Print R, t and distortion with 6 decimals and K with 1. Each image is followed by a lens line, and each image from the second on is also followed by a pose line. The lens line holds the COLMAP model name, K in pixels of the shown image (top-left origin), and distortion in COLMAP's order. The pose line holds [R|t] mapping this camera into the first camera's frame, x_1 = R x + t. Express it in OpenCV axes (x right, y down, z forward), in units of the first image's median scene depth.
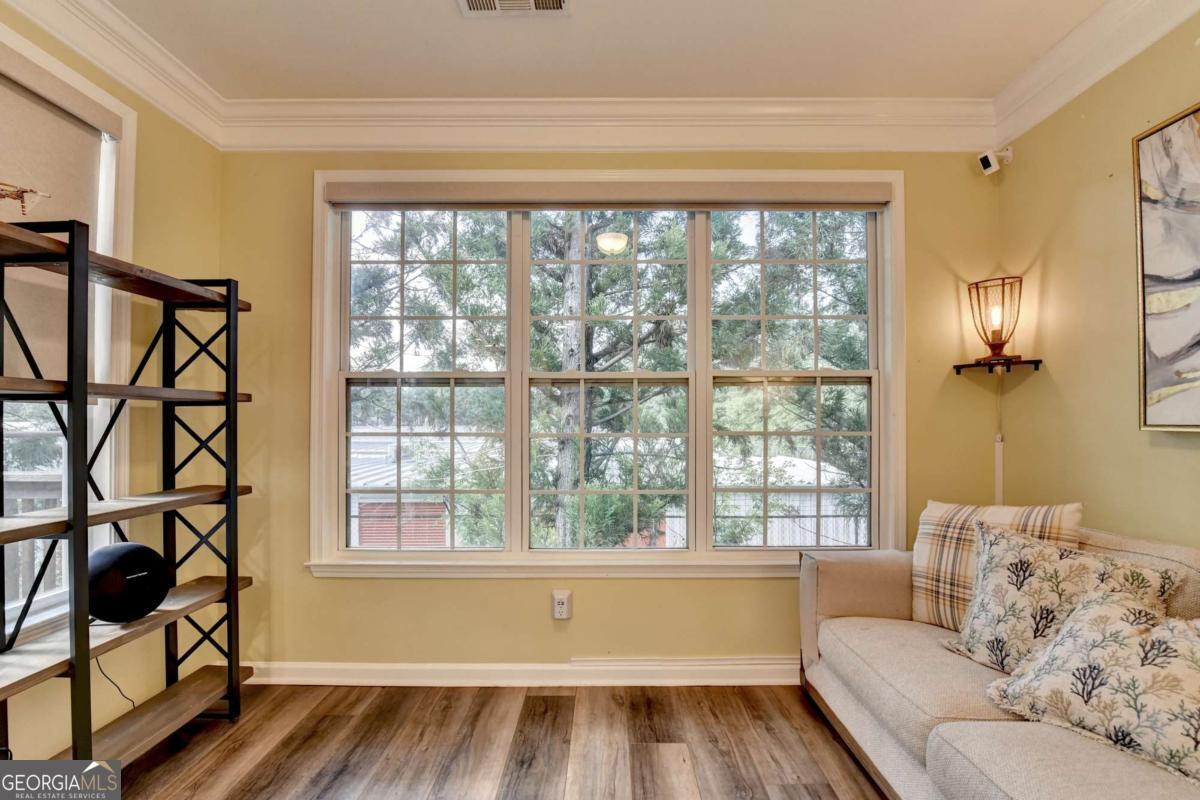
lens RADIAL K [[493.2, 0, 603.9], [0, 493.2, 415.0], [0, 0, 1]] dist [-0.015431, -0.002252]
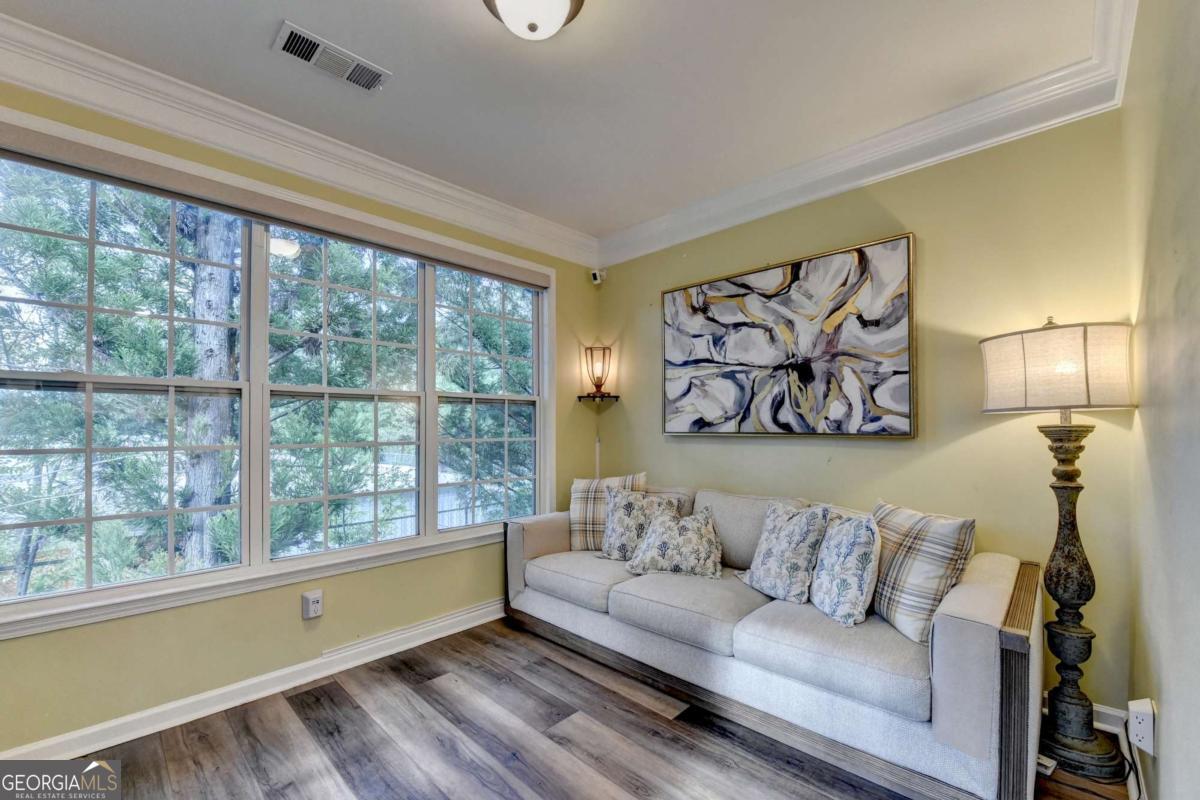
lens RADIAL K [[478.2, 0, 592.6], [0, 478.2, 418.0], [0, 0, 1]] dist [-0.018321, -0.000426]
pose [[0.700410, 0.013375, 0.713615, -0.515530], [-0.005455, 0.999896, -0.013386, -0.010260], [-0.713720, 0.005483, 0.700410, -0.198779]]
